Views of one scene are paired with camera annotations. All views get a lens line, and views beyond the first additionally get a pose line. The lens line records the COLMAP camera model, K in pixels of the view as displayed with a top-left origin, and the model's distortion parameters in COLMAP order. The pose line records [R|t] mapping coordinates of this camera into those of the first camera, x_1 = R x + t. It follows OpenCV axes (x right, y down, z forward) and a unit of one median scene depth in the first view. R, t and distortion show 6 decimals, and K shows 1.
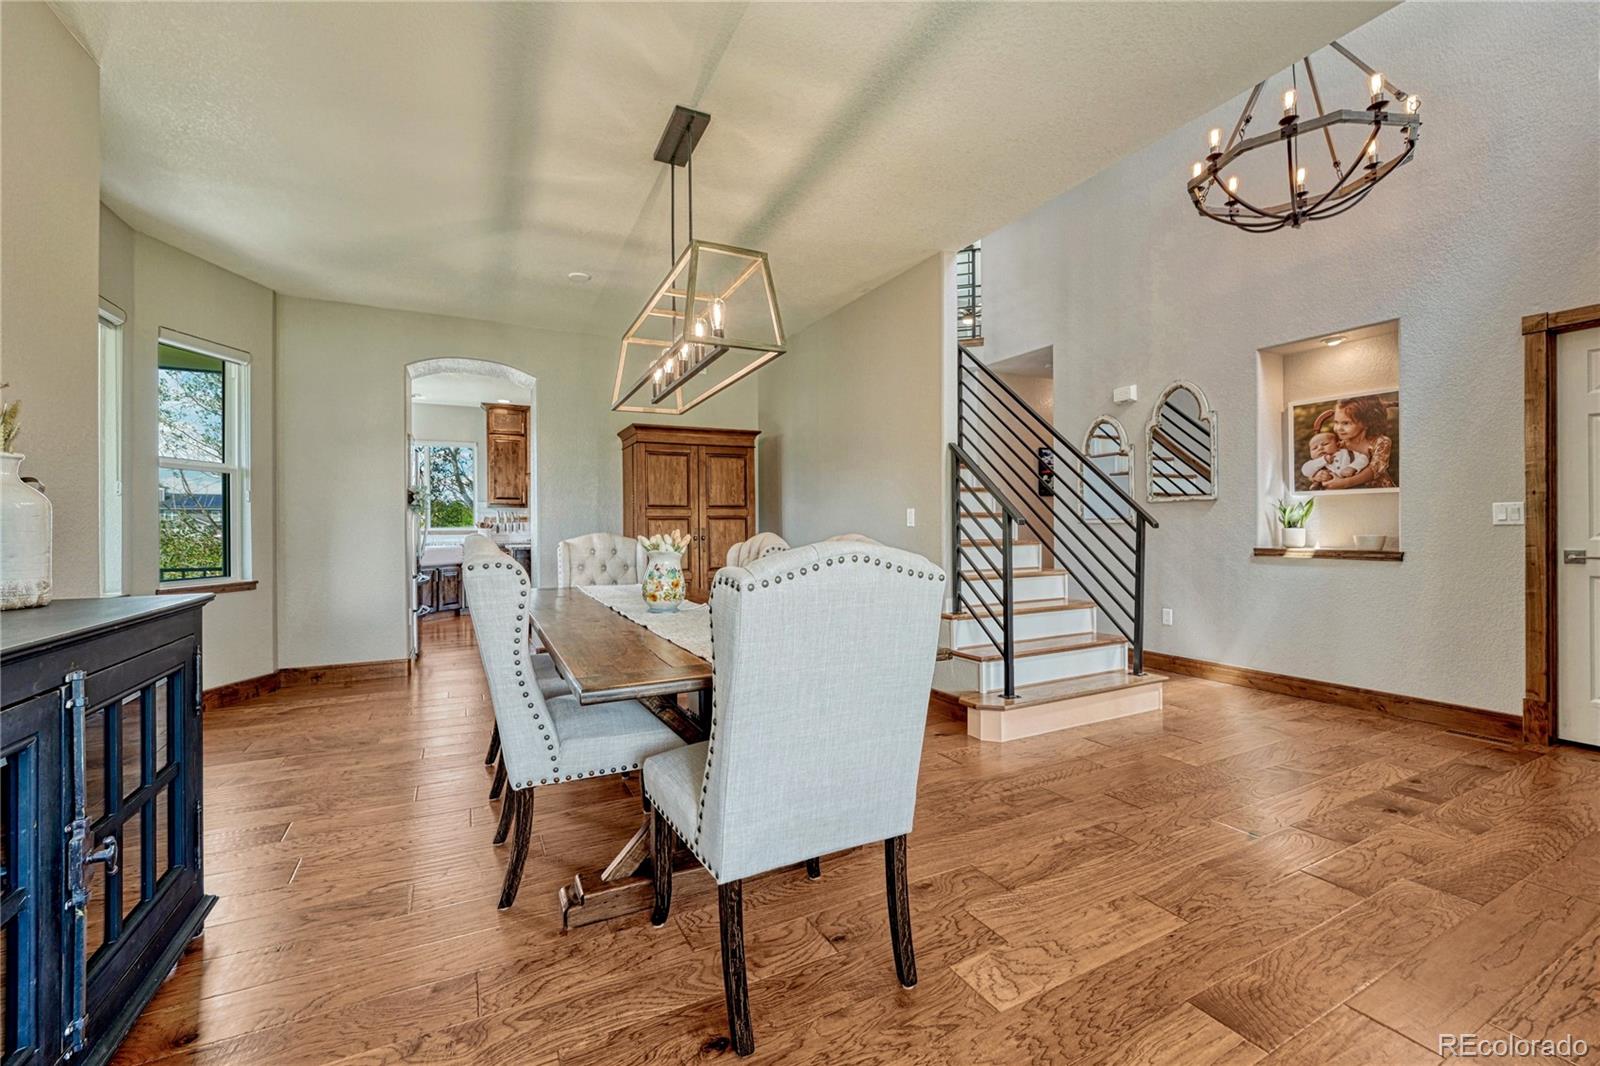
lens RADIAL K [[682.2, 0, 802.6], [0, 682.2, 526.9], [0, 0, 1]] dist [-0.005435, 0.000035]
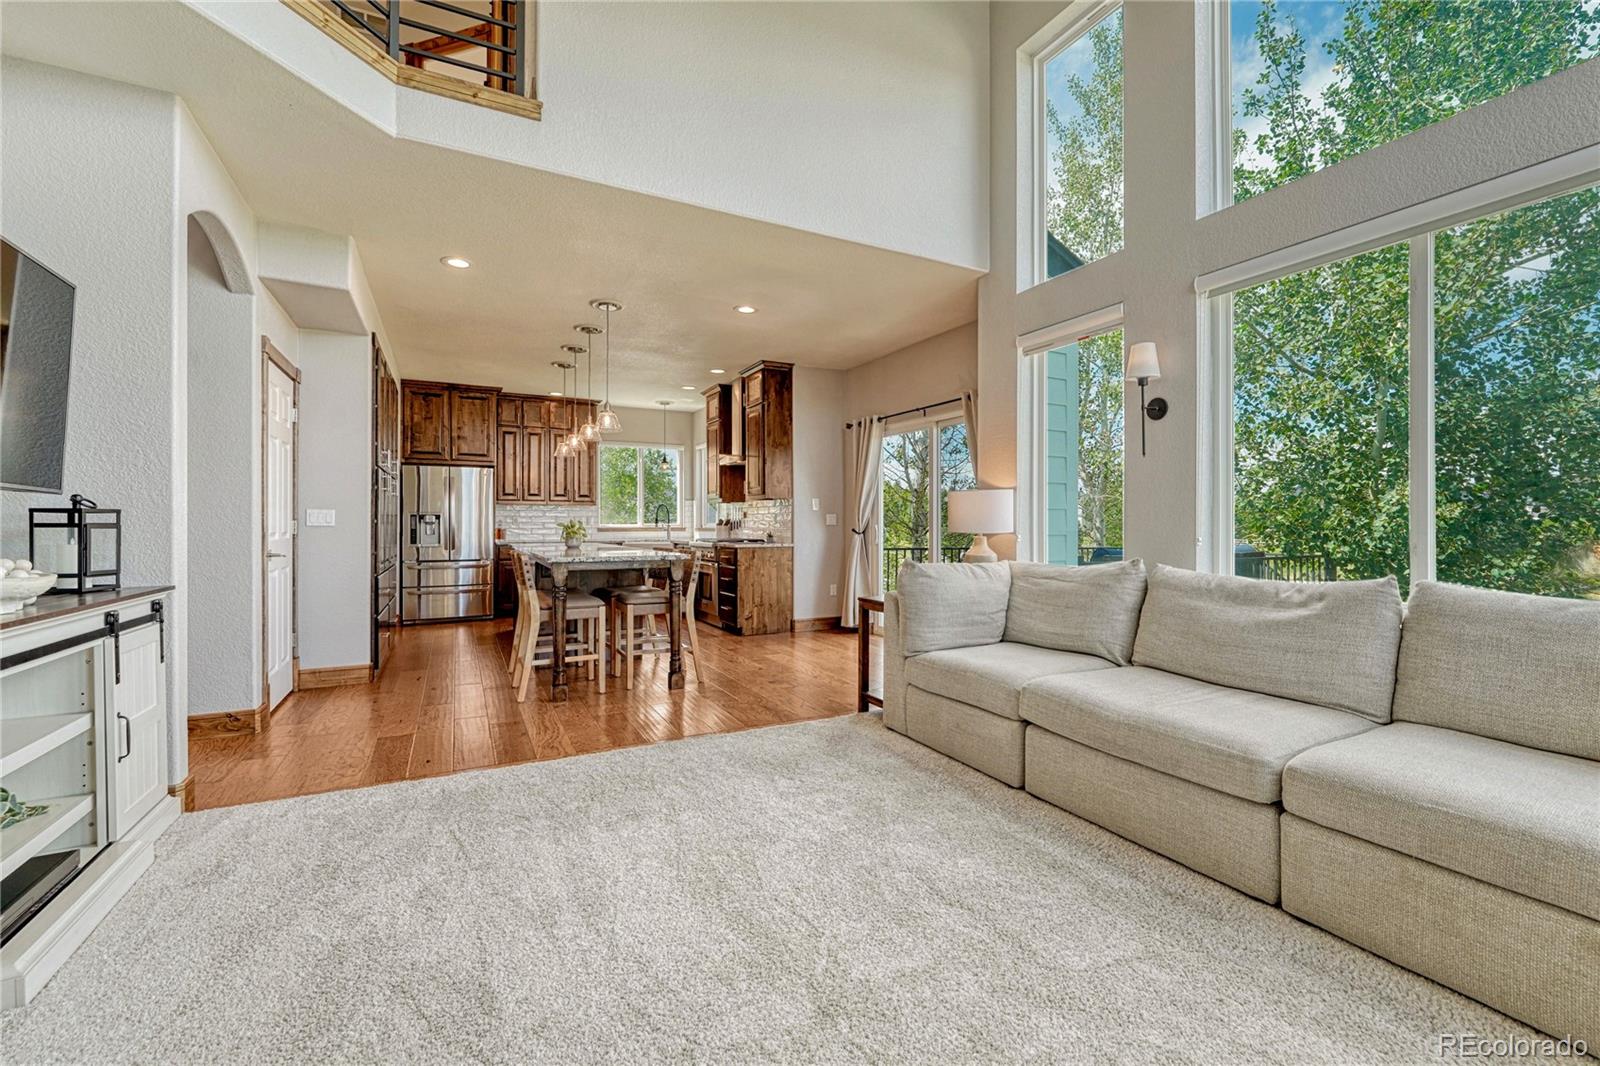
lens RADIAL K [[682.2, 0, 802.6], [0, 682.2, 526.9], [0, 0, 1]] dist [-0.005435, 0.000035]
pose [[0.010411, 0.005380, -0.999931, 0.476522], [0.000297, 0.999985, 0.005383, -0.000965], [0.999946, -0.000353, 0.010409, 1.106027]]
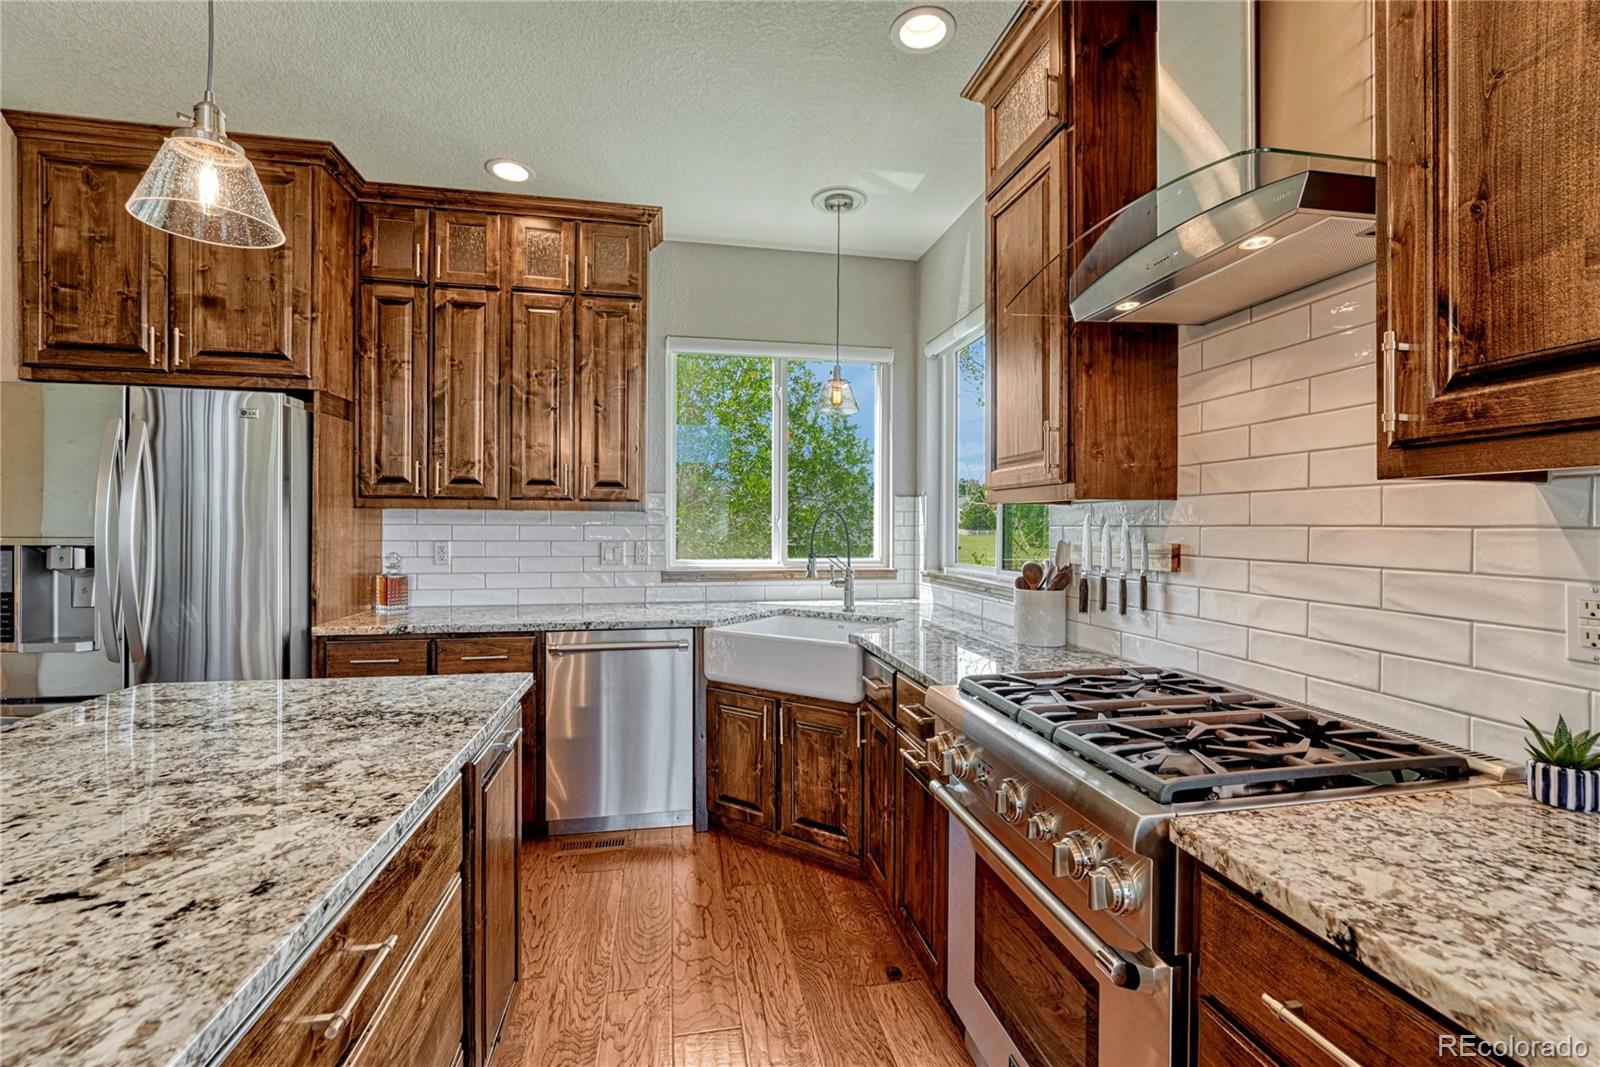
lens RADIAL K [[686.1, 0, 804.0], [0, 686.1, 518.6], [0, 0, 1]] dist [-0.013725, 0.003212]
pose [[-0.270385, -0.007551, -0.962723, -0.200683], [-0.004846, 0.999967, -0.006482, -0.021157], [0.962740, 0.002913, -0.270413, 0.989188]]
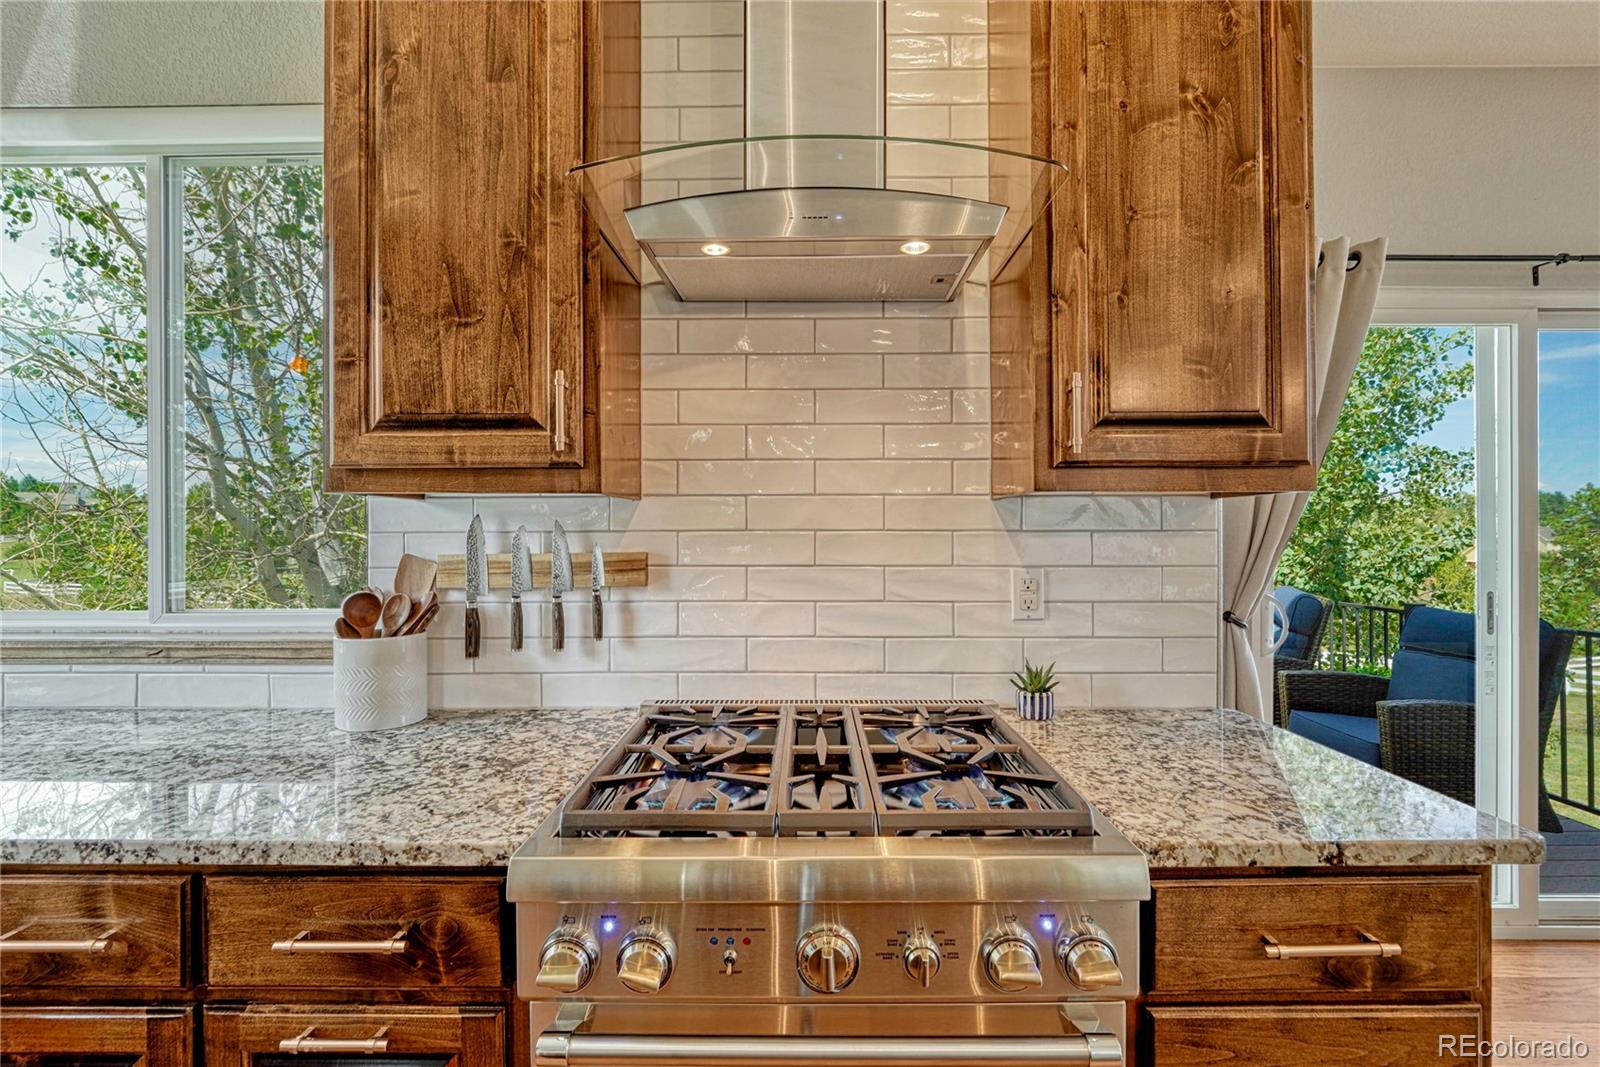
lens RADIAL K [[686.1, 0, 803.0], [0, 686.1, 531.3], [0, 0, 1]] dist [-0.012105, 0.000412]
pose [[0.890788, 0.000274, -0.454420, -0.311105], [-0.000429, 1.000000, -0.000237, -0.020802], [0.454420, 0.000407, 0.890788, 0.909006]]
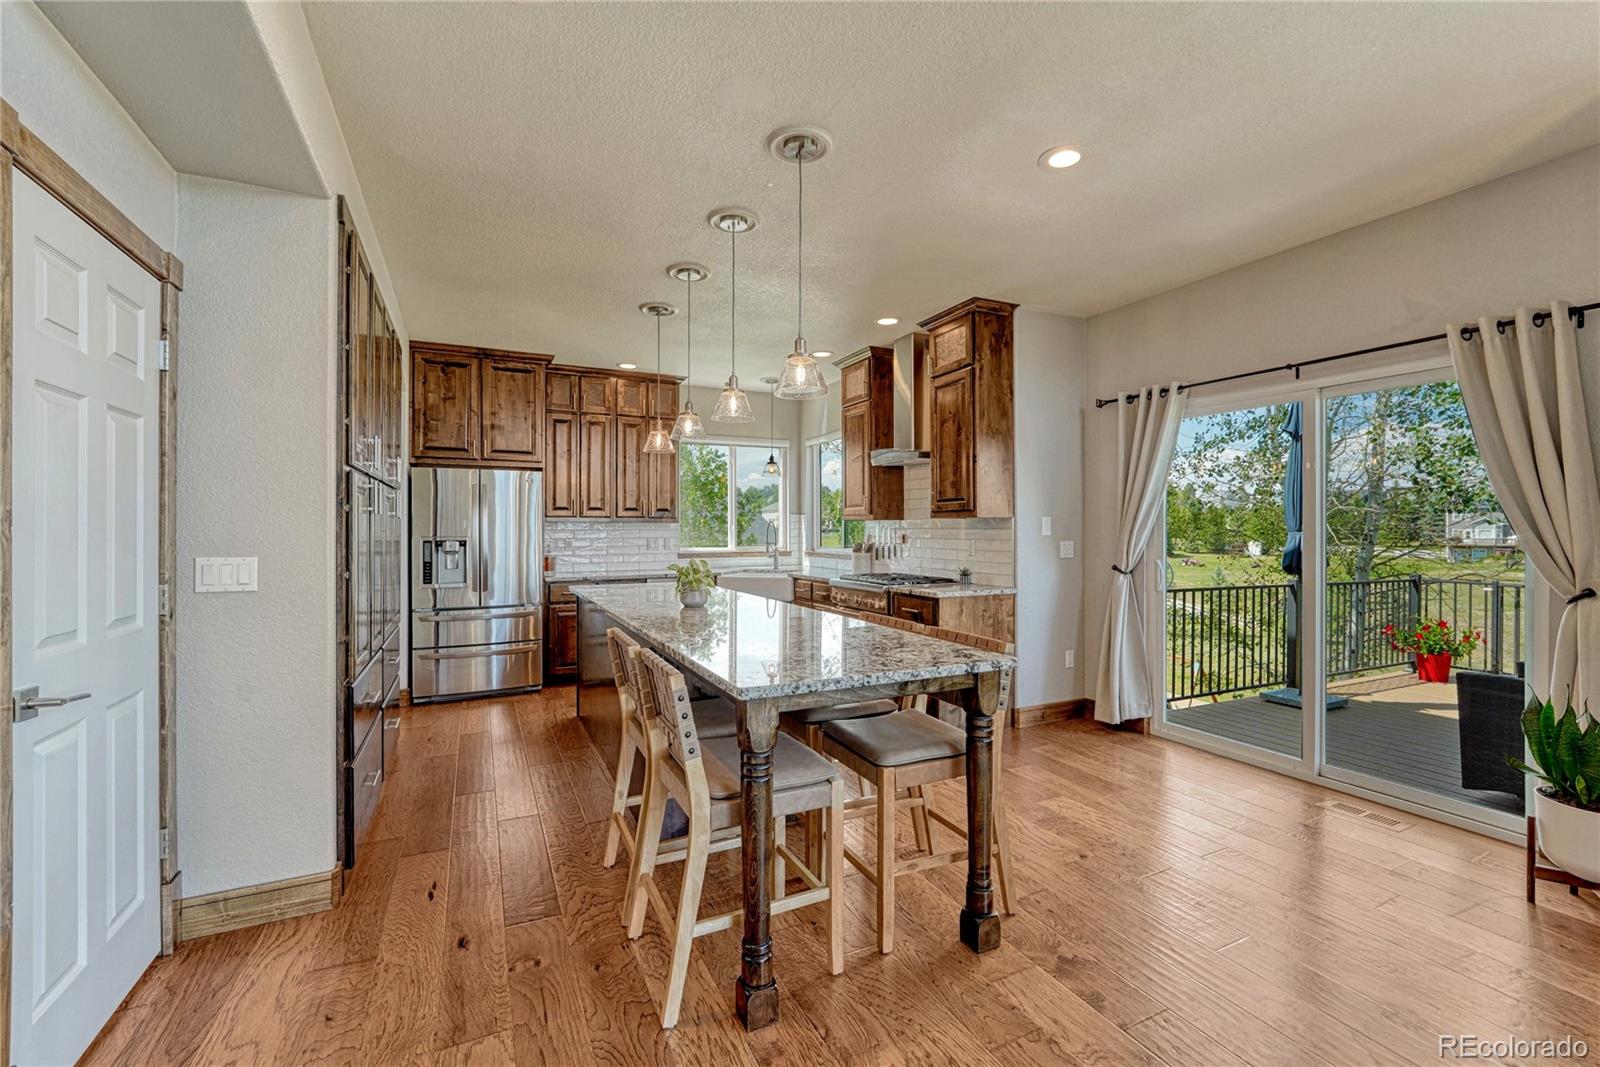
lens RADIAL K [[681.6, 0, 799.4], [0, 681.6, 530.4], [0, 0, 1]] dist [-0.010345, 0.000082]
pose [[-0.016568, 0.004888, -0.999851, 0.195371], [0.001129, 0.999988, 0.004870, -0.022221], [0.999862, -0.001048, -0.016573, 0.955487]]
